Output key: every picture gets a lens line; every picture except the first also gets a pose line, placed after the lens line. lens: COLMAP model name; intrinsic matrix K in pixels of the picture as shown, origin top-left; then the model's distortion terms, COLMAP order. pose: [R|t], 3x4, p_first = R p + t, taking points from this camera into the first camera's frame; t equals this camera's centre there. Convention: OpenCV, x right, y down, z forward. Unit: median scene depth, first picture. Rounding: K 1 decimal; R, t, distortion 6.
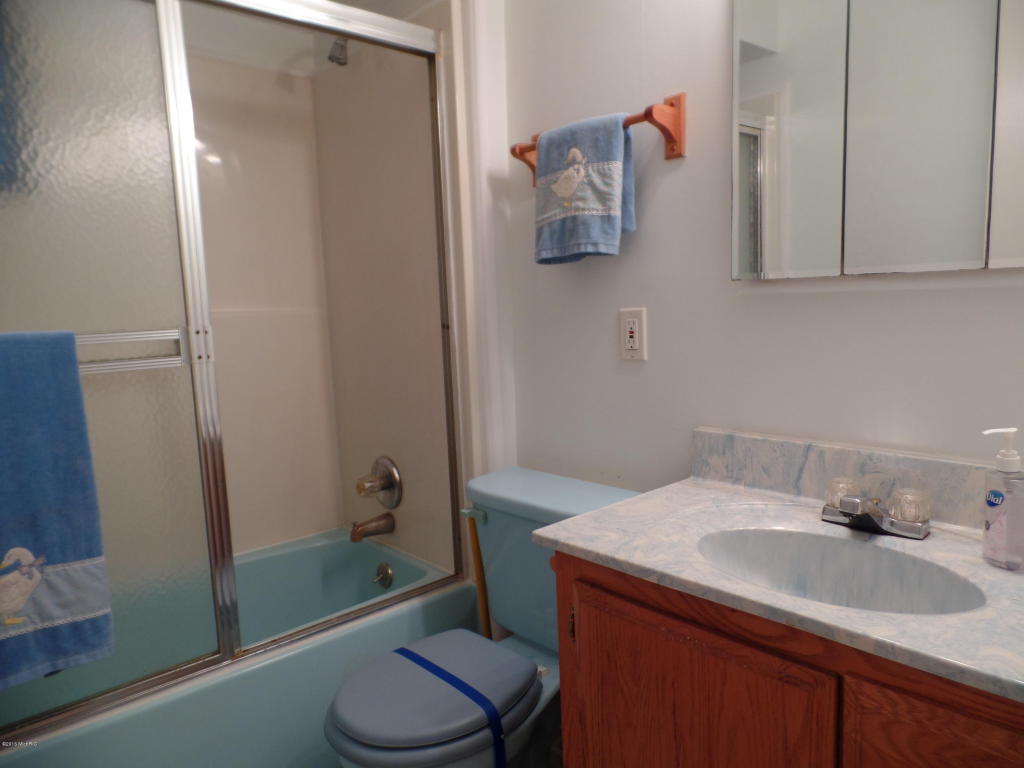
lens RADIAL K [[704.6, 0, 512.0], [0, 704.6, 384.0], [0, 0, 1]] dist [0.002906, -0.001586]
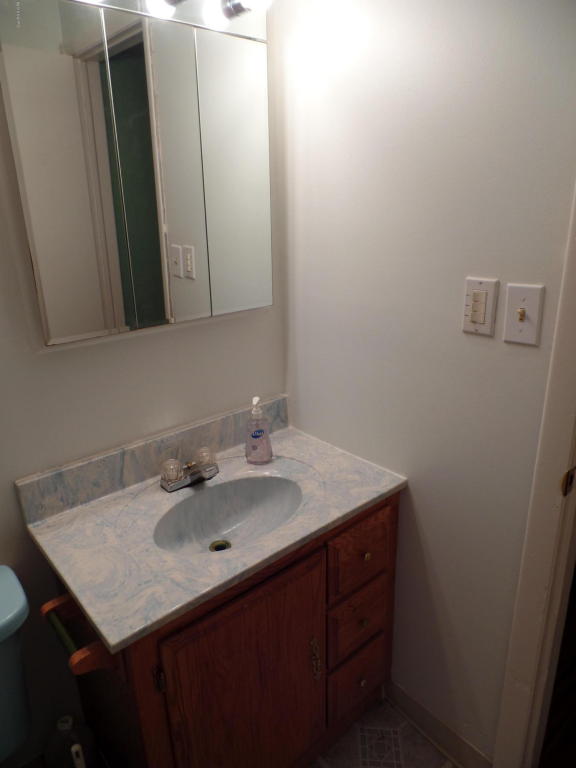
lens RADIAL K [[528.4, 0, 288.0], [0, 528.4, 384.0], [0, 0, 1]] dist [0.002906, -0.001586]
pose [[0.026856, -0.292860, 0.955778, -0.520662], [0.148614, 0.946668, 0.285892, -0.287212], [-0.988531, 0.134364, 0.068947, 0.605118]]
